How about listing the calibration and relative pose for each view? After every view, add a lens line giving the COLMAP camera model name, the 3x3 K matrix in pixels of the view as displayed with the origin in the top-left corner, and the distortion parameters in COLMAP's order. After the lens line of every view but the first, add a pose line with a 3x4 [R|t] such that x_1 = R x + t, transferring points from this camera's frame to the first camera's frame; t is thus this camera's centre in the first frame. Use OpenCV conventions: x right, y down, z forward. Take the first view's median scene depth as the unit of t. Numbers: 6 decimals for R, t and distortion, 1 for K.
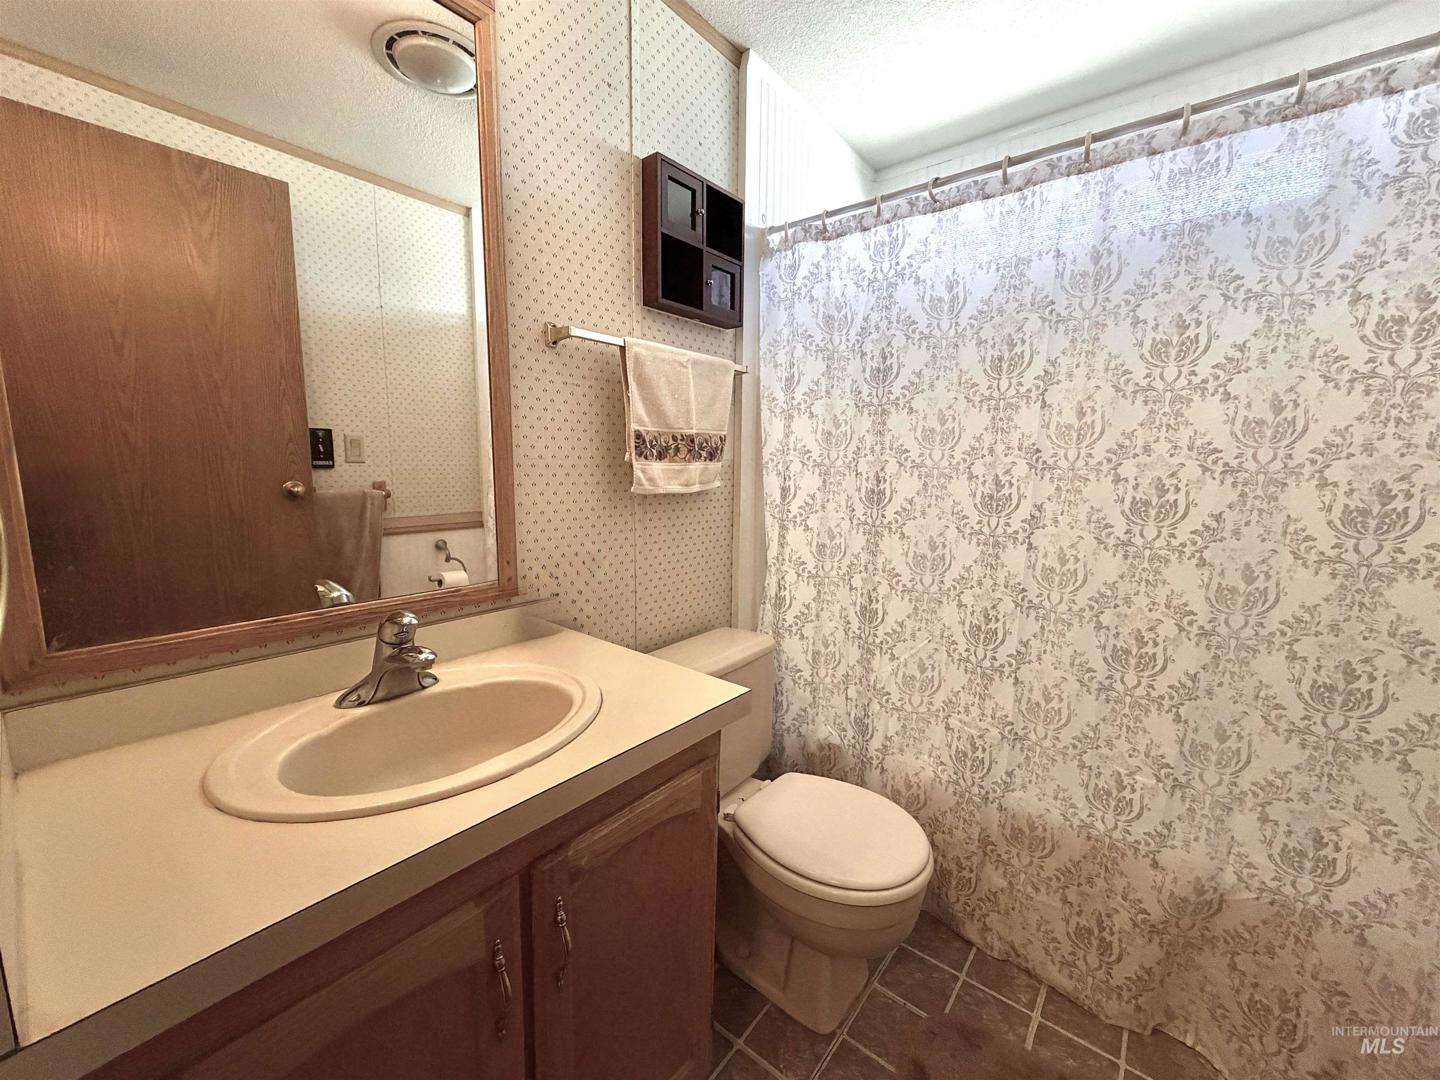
lens RADIAL K [[573.7, 0, 719.5], [0, 573.7, 541.2], [0, 0, 1]] dist [0.000621, -0.000750]
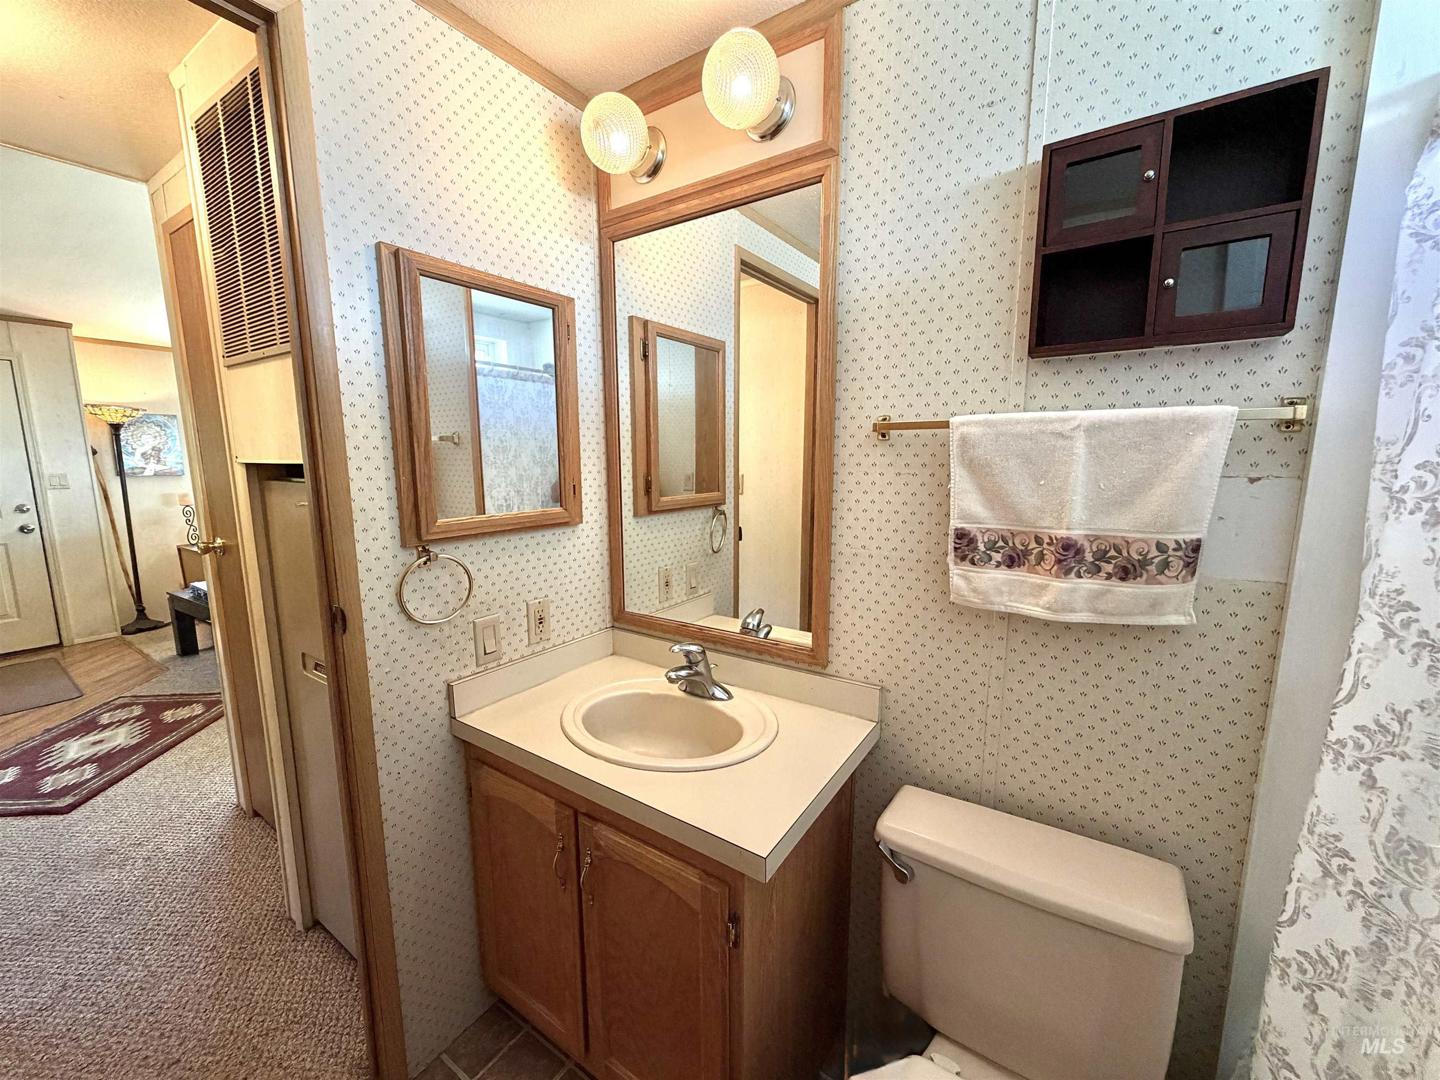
lens RADIAL K [[573.7, 0, 718.9], [0, 573.7, 539.4], [0, 0, 1]] dist [0.000621, -0.000750]
pose [[0.082960, 0.133327, -0.987594, 0.581264], [-0.128428, 0.984176, 0.122078, -0.216335], [0.988243, 0.116707, 0.098770, 0.546808]]
